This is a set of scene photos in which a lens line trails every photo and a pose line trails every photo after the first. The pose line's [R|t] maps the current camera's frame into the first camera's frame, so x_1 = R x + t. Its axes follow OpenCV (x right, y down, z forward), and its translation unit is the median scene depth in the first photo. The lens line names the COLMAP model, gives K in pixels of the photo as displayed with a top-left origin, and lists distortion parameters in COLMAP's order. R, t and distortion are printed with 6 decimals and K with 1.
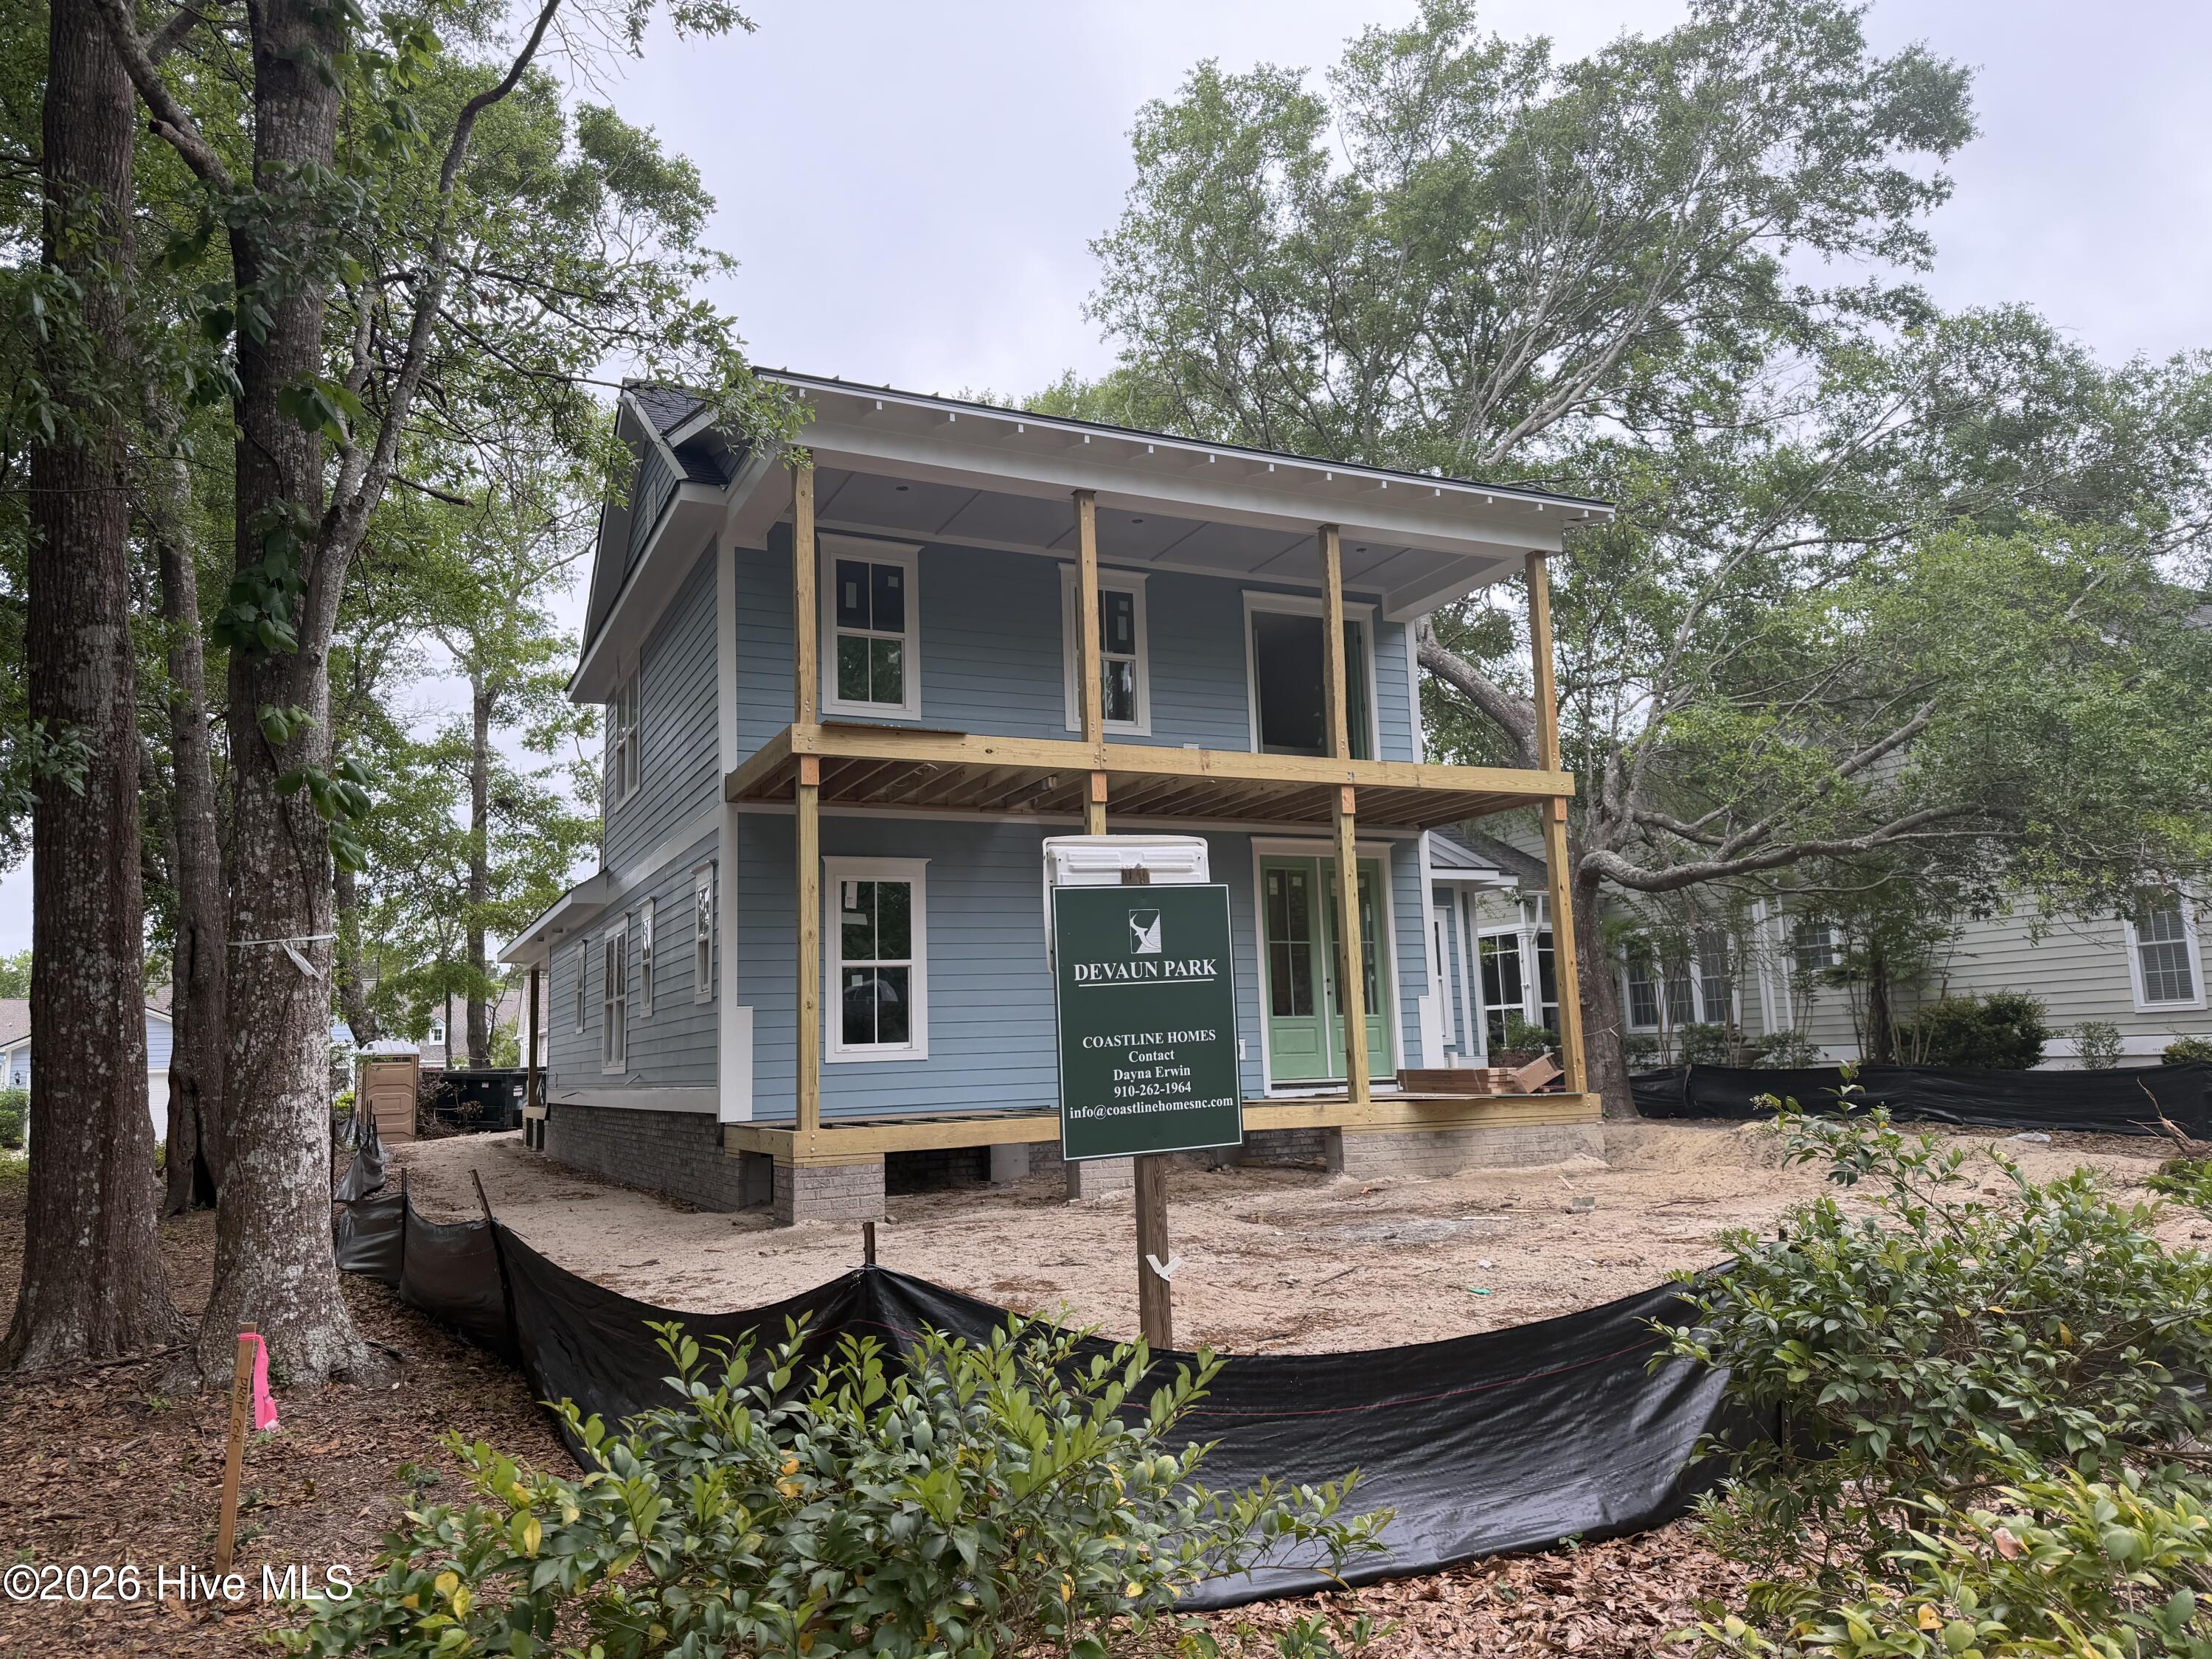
lens RADIAL K [[1543.5, 0, 1107.3], [0, 1543.5, 846.9], [0, 0, 1]] dist [0.132013, -0.001708]
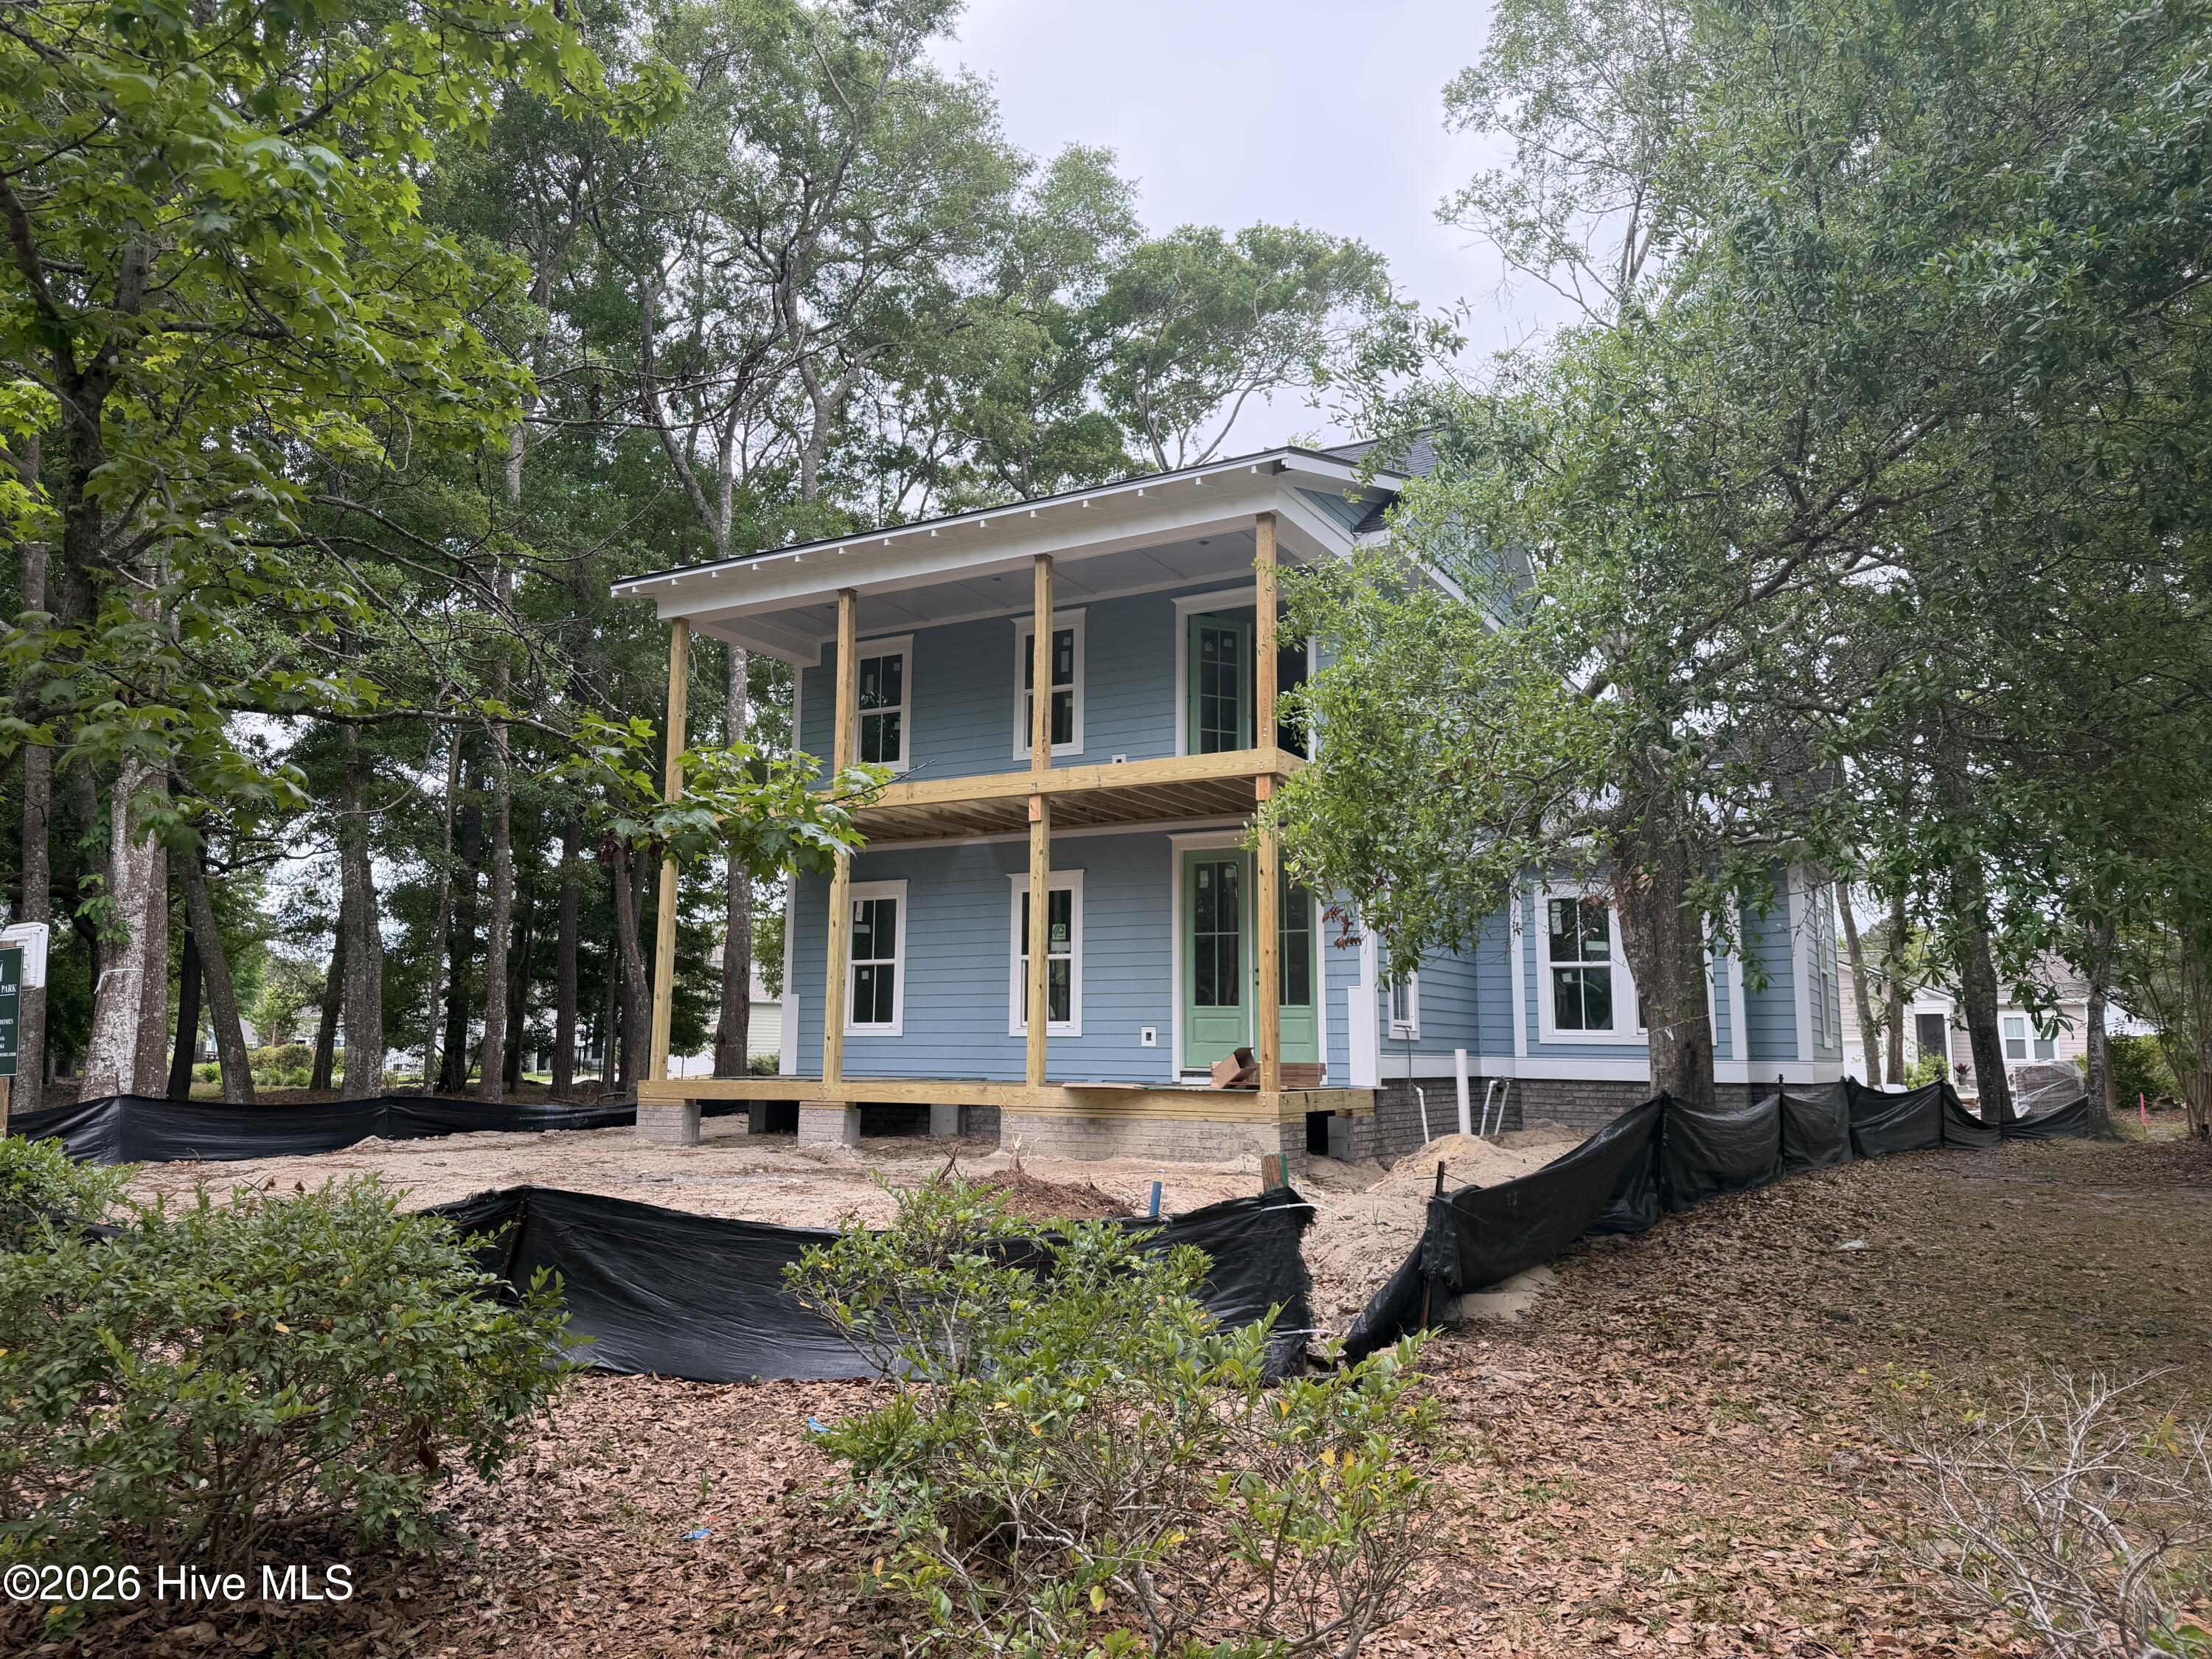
lens RADIAL K [[1561.5, 0, 1106.0], [0, 1561.5, 829.5], [0, 0, 1]] dist [0.015191, -0.006621]
pose [[0.565008, -0.078666, -0.821327, 1.068567], [0.085159, 0.995688, -0.036784, 0.028681], [0.820679, -0.049160, 0.569271, 0.413143]]
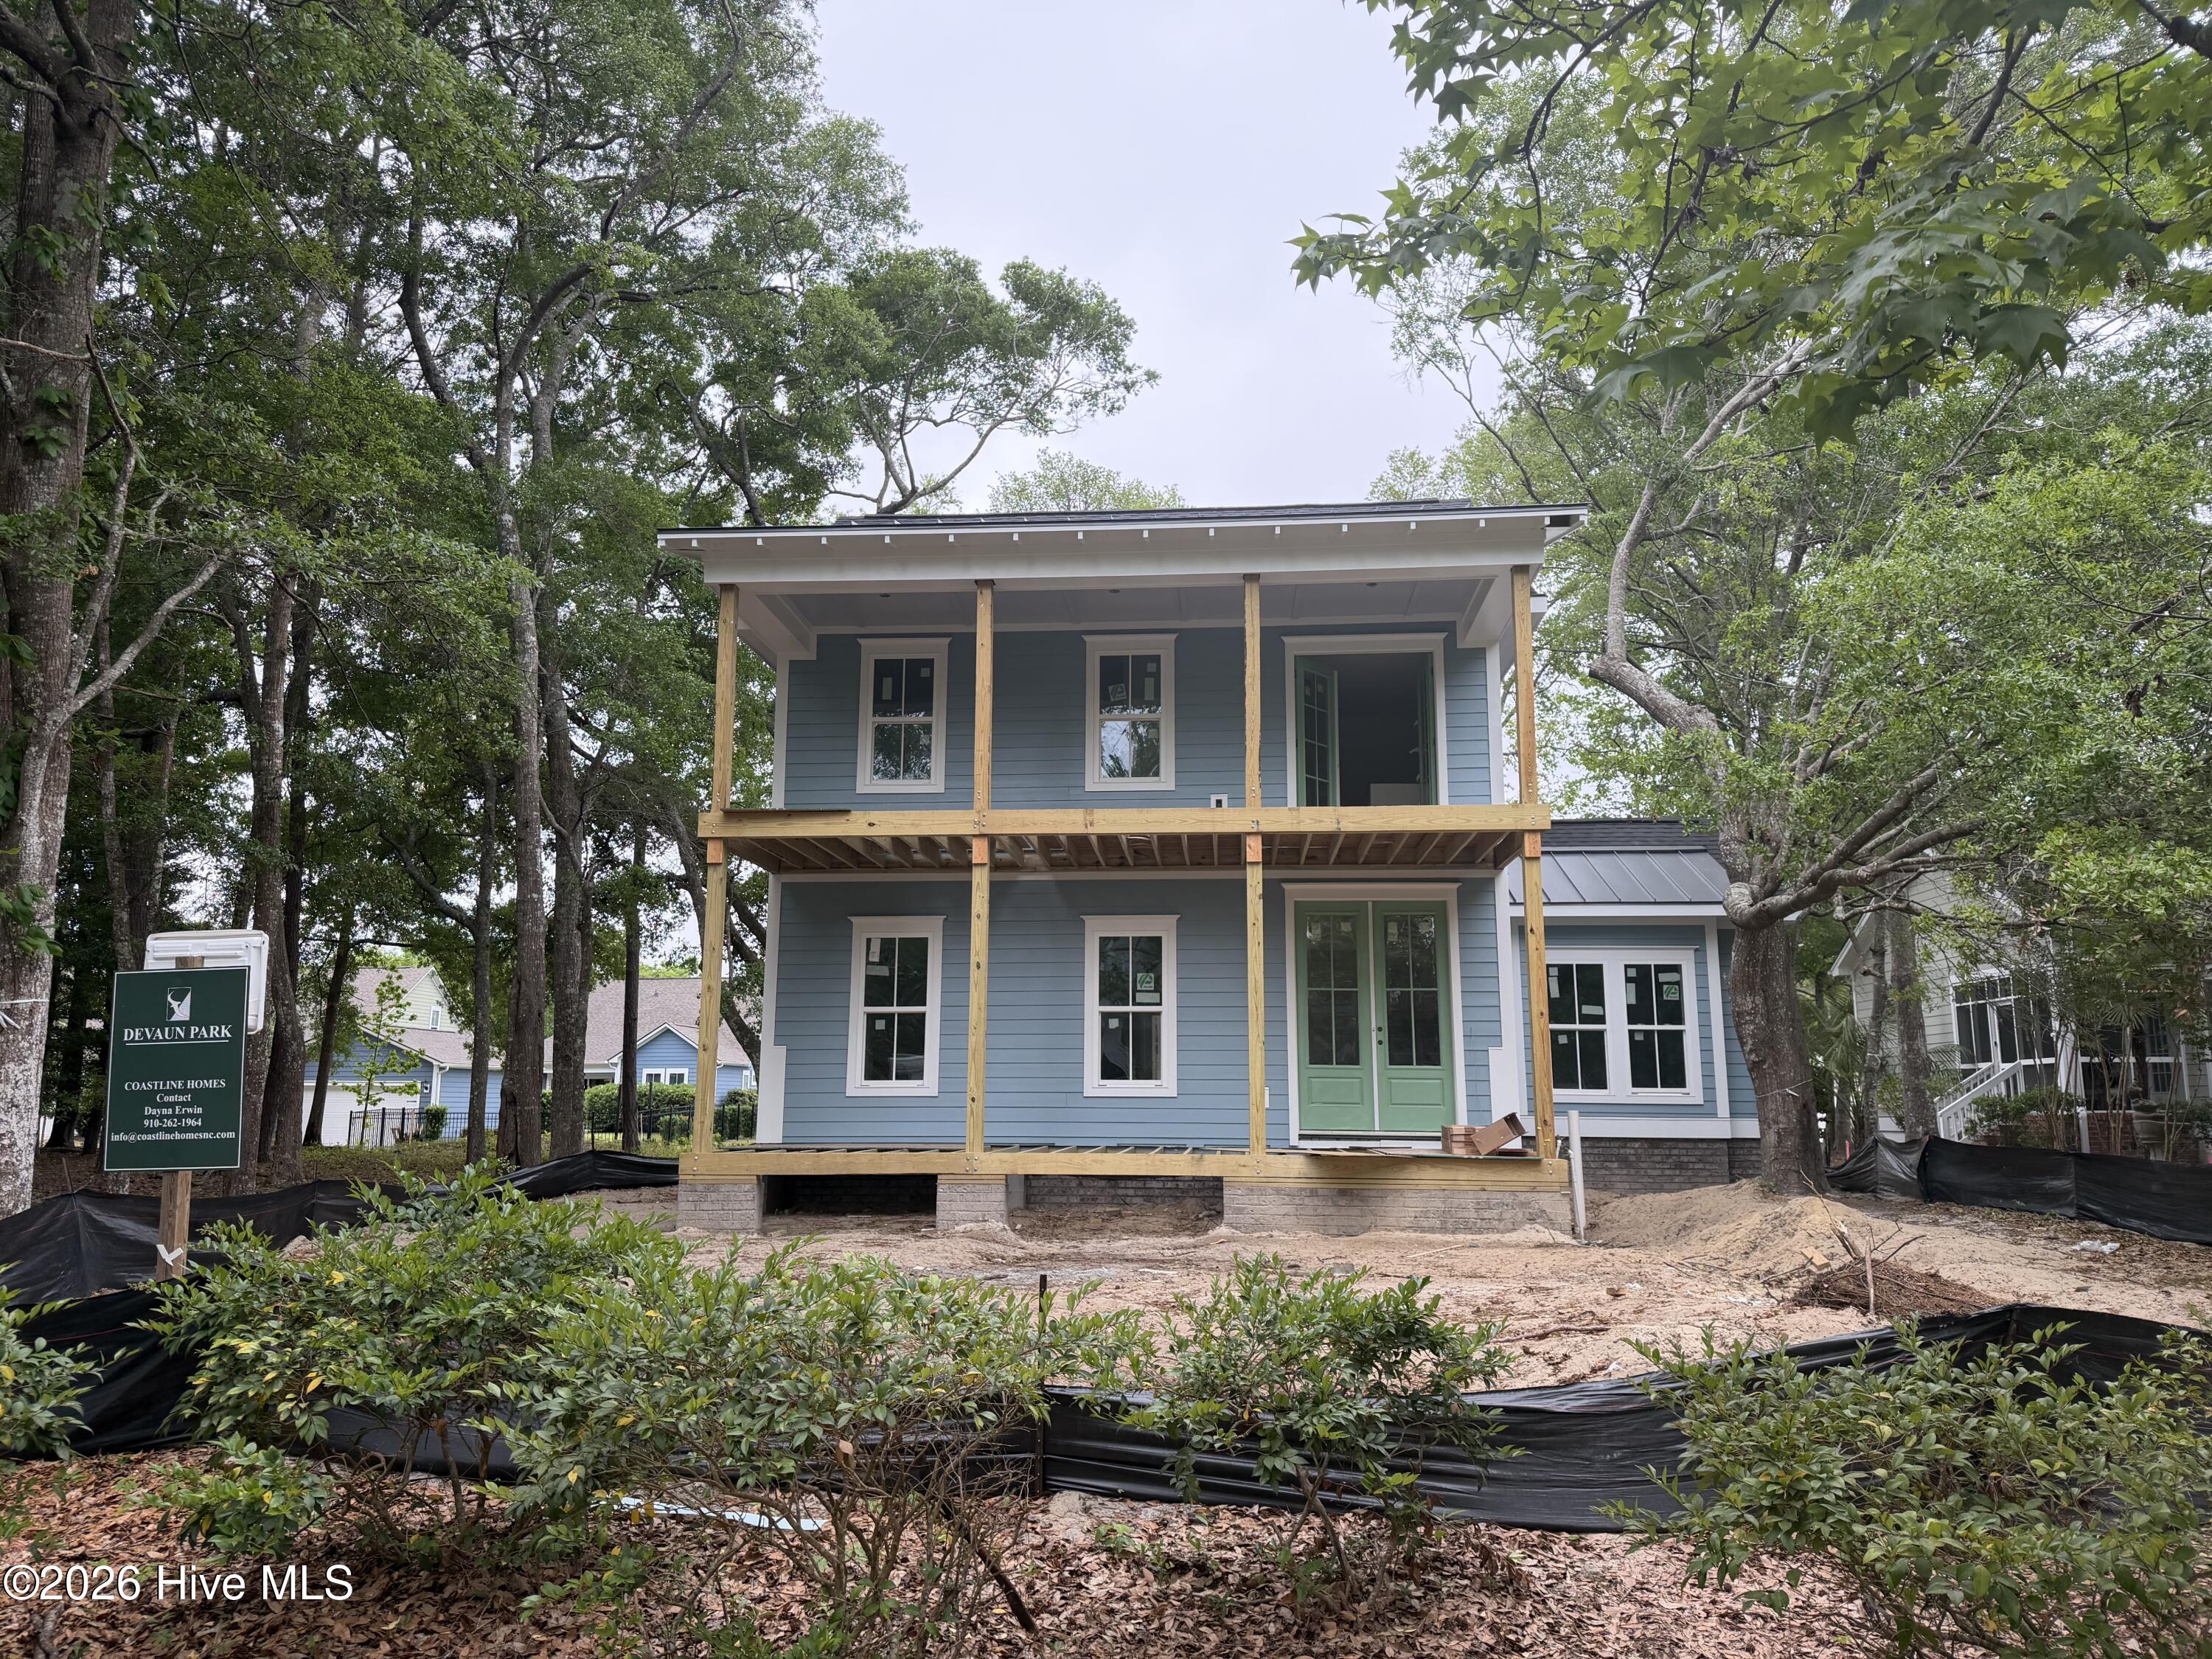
lens RADIAL K [[1537.6, 0, 1106.0], [0, 1537.6, 829.5], [0, 0, 1]] dist [0.004612, -0.000966]
pose [[0.862436, -0.050678, -0.503622, 0.562724], [0.034897, 0.998561, -0.040722, -0.005601], [0.504961, 0.017546, 0.862964, 0.101728]]
